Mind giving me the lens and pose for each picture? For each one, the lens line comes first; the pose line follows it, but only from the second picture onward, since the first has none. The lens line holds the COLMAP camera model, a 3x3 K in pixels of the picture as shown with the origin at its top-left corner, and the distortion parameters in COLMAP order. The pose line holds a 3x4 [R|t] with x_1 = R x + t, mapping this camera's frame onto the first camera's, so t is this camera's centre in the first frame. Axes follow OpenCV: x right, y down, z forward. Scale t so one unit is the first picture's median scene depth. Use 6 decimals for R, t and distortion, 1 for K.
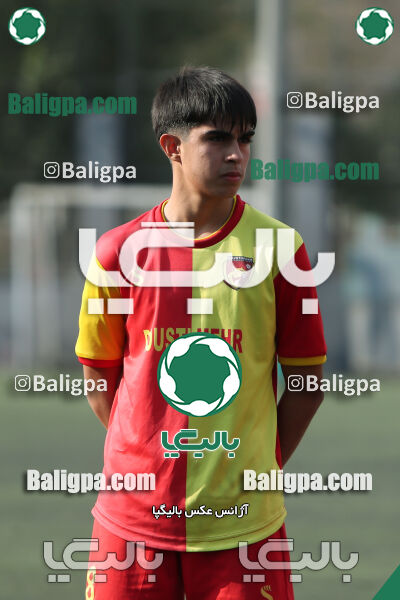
lens RADIAL K [[3525.0, 0, 200.0], [0, 3525.0, 300.0], [0, 0, 1]] dist [1.766845, -30.156301]
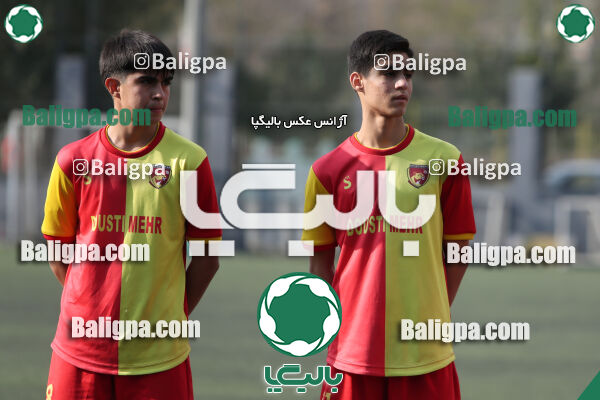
lens RADIAL K [[3525.0, 0, 300.0], [0, 3525.0, 200.0], [0, 0, 1]] dist [1.766845, -30.156301]
pose [[0.998810, 0.018854, 0.044984, 0.003438], [-0.017976, 0.999641, -0.019845, 0.028328], [-0.045342, 0.019013, 0.998791, -0.408509]]
